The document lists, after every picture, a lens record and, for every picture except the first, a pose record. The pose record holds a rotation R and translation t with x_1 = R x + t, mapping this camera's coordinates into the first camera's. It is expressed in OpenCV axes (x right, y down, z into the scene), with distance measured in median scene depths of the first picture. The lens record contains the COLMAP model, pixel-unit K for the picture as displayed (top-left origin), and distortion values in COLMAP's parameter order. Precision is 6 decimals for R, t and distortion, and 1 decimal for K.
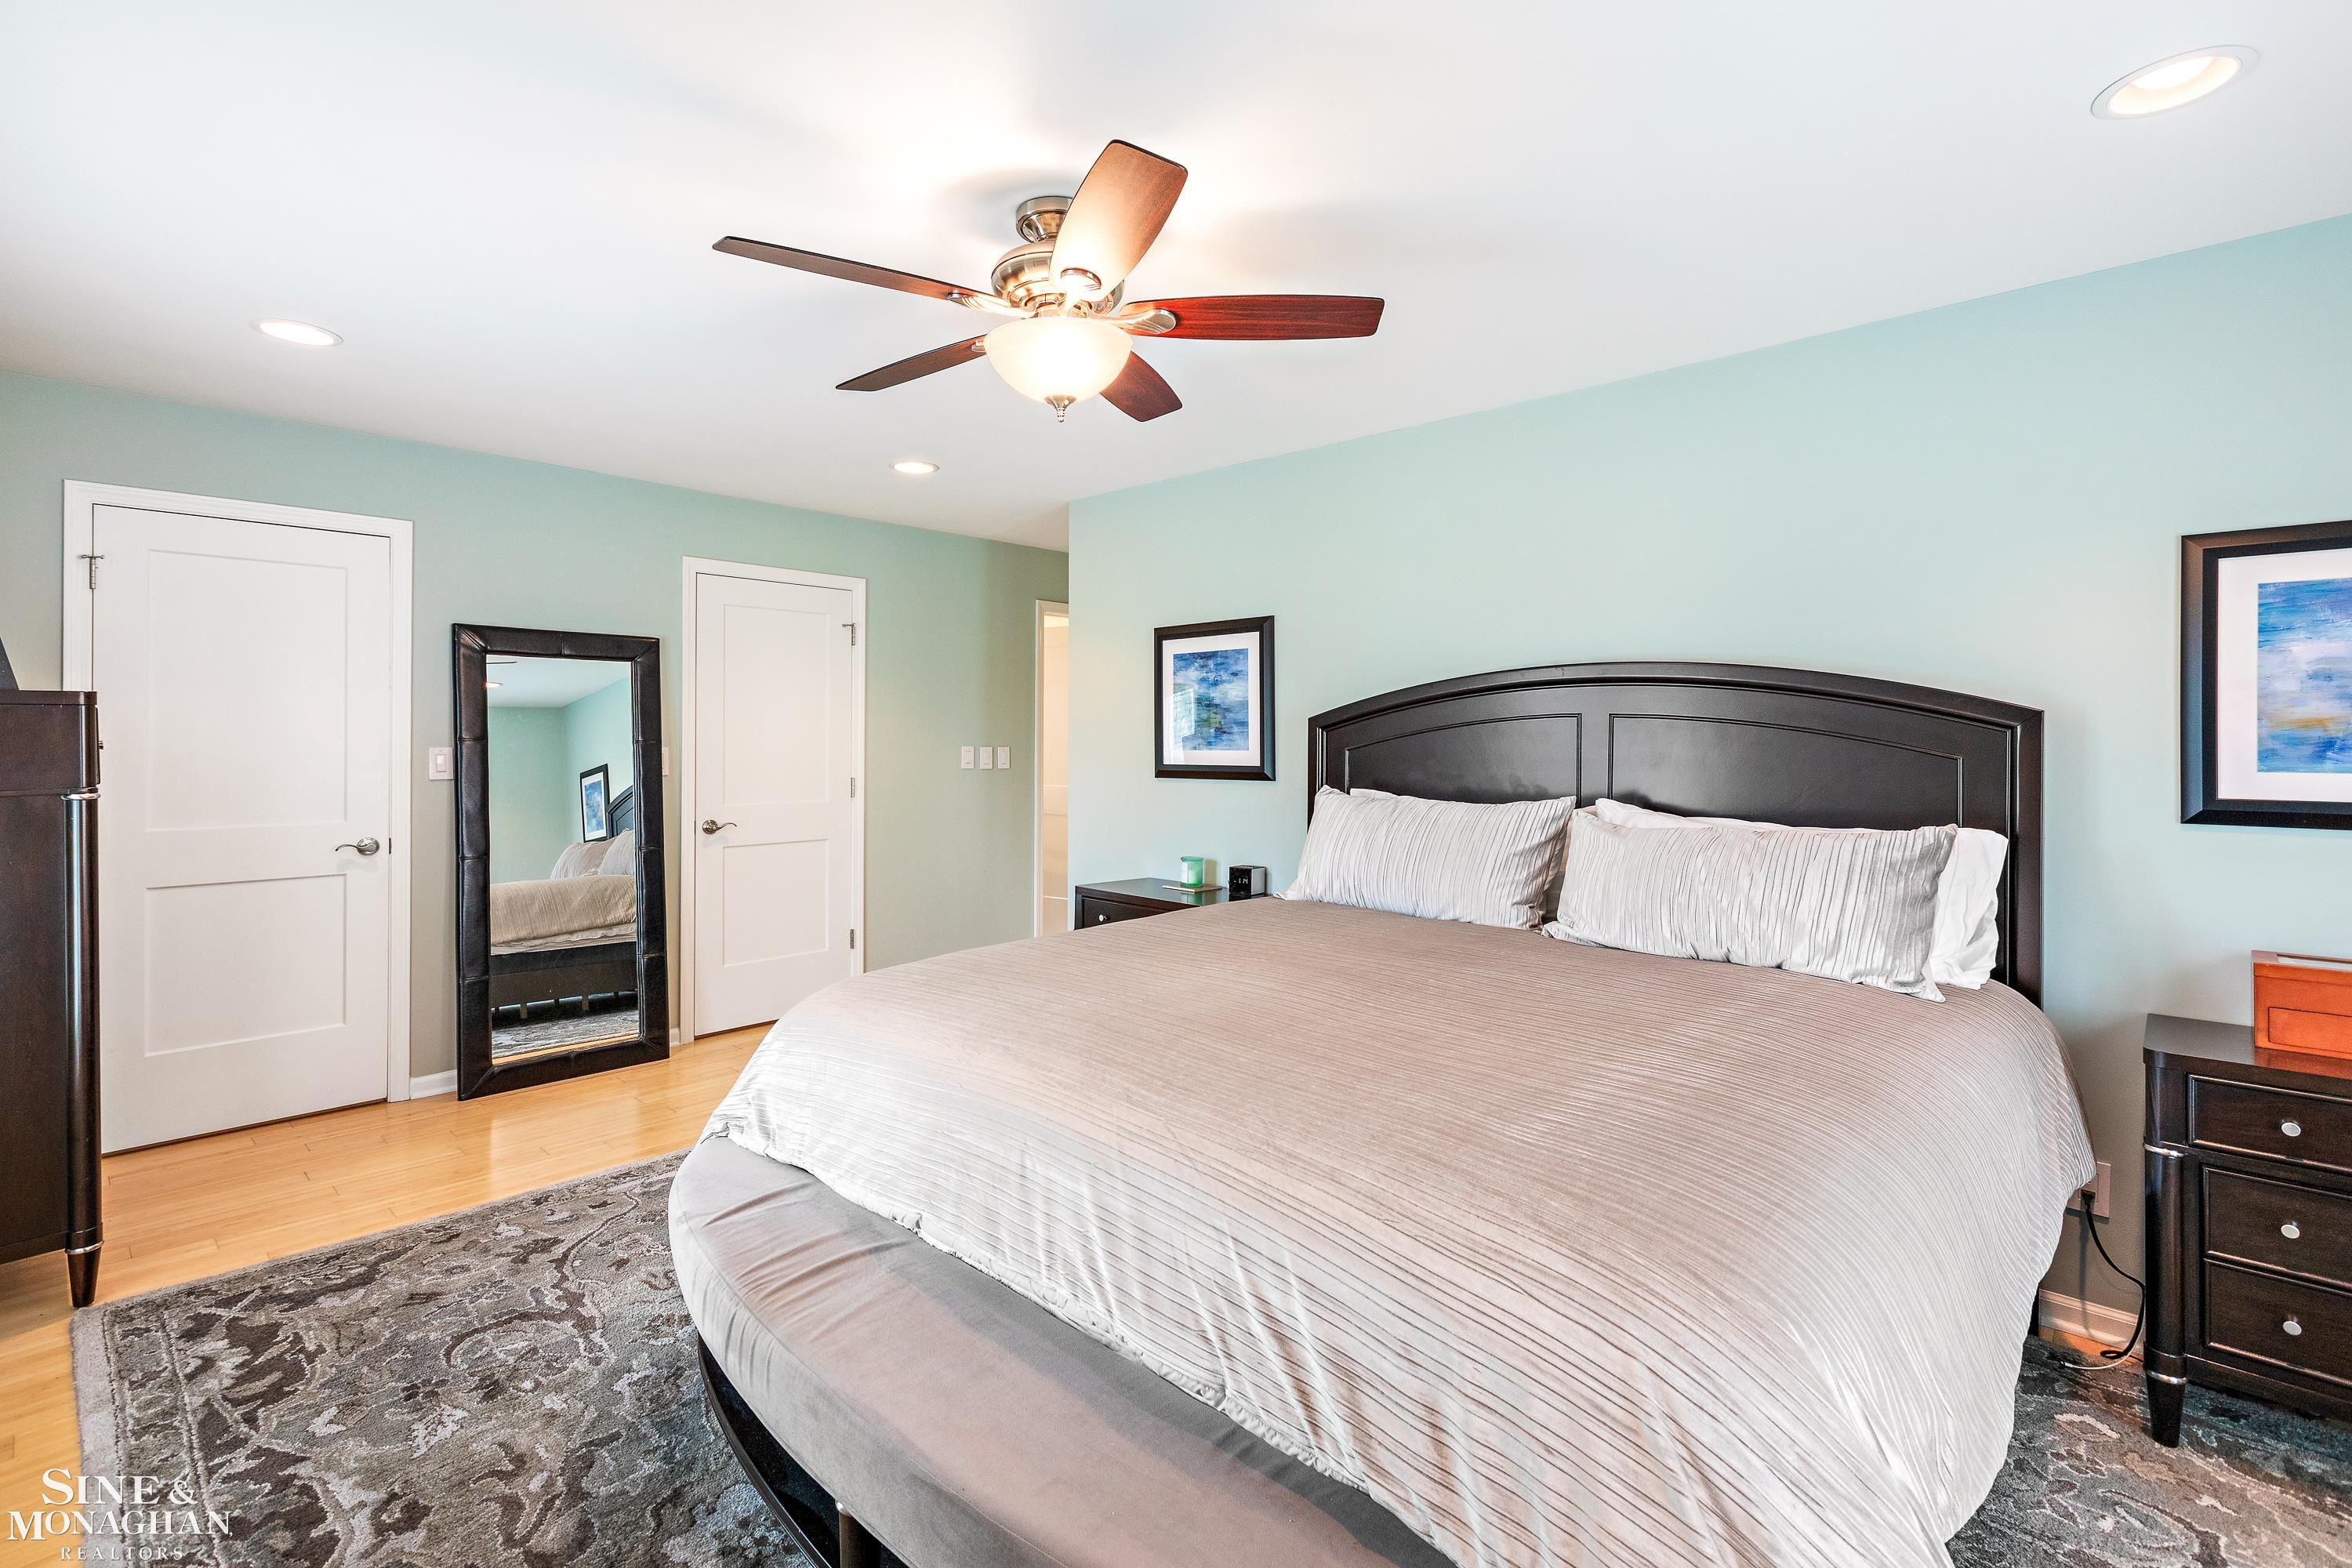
lens RADIAL K [[1074.4, 0, 1170.8], [0, 1074.4, 742.3], [0, 0, 1]] dist [-0.001247, 0.000266]
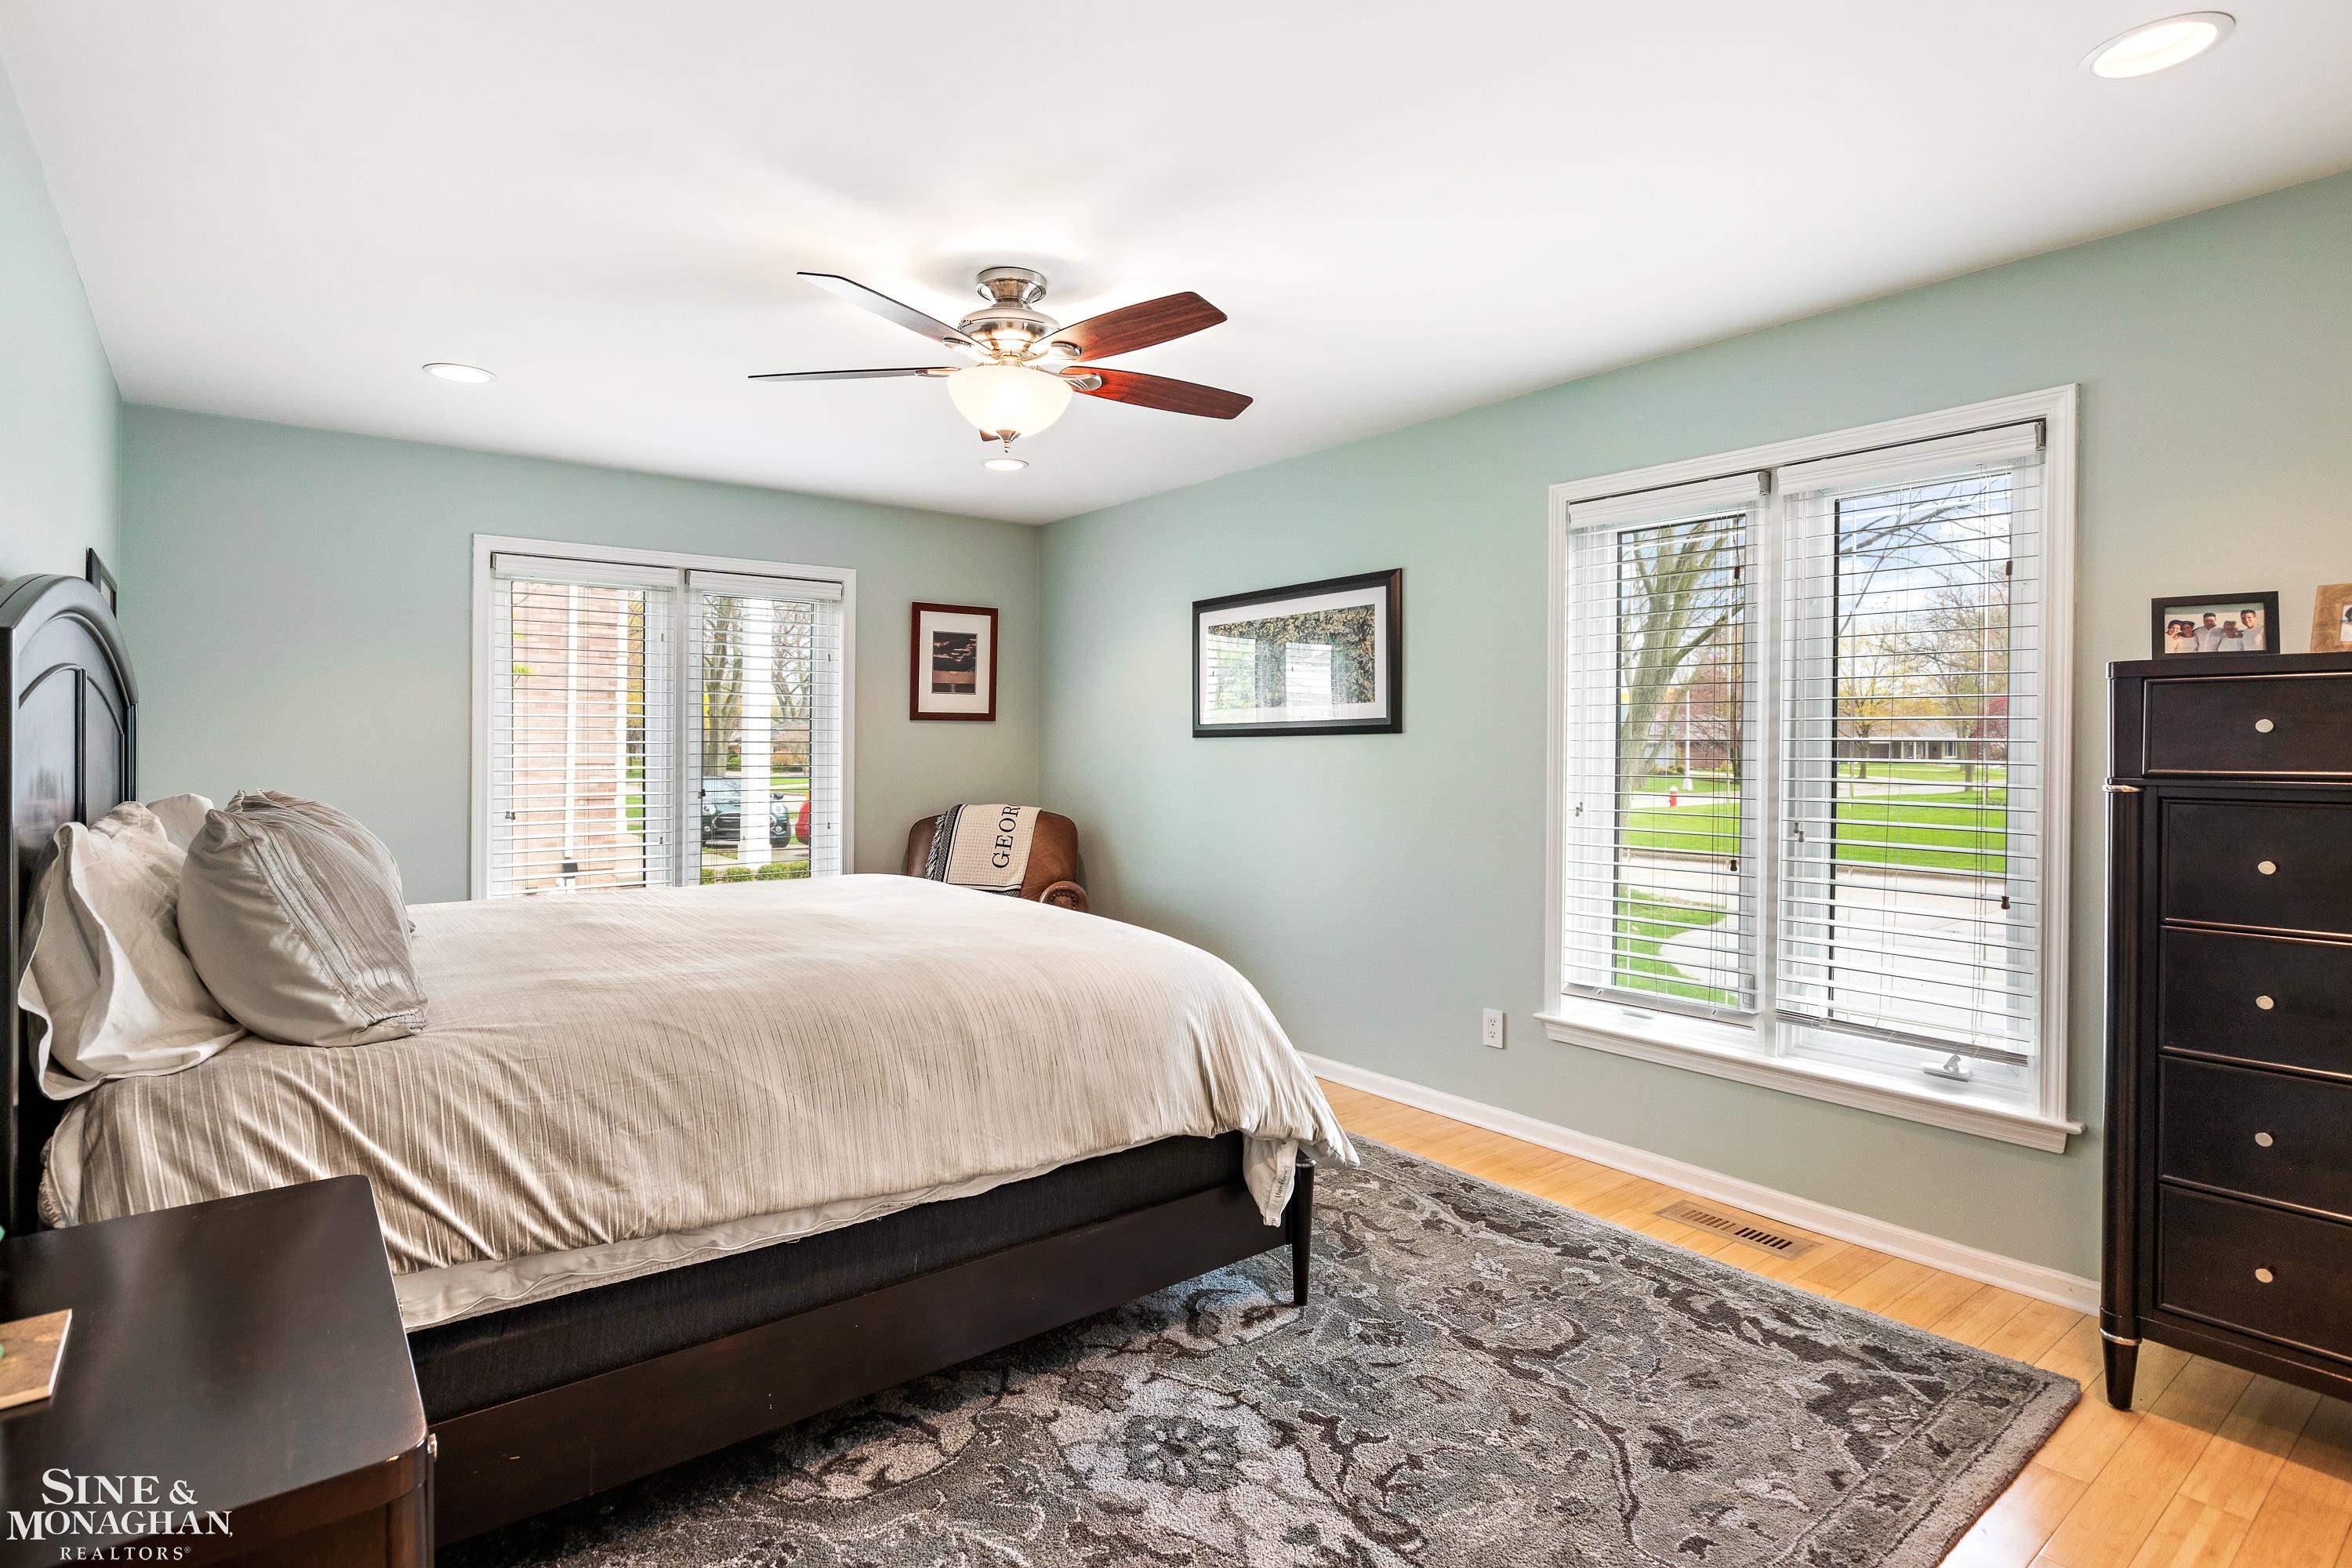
lens RADIAL K [[1191.4, 0, 1170.4], [0, 1191.4, 743.7], [0, 0, 1]] dist [-0.000101, -0.000032]
pose [[-0.988252, -0.006822, 0.152681, -0.443289], [-0.007573, 0.999962, -0.004337, 0.029202], [-0.152646, -0.005442, -0.988266, 2.063996]]
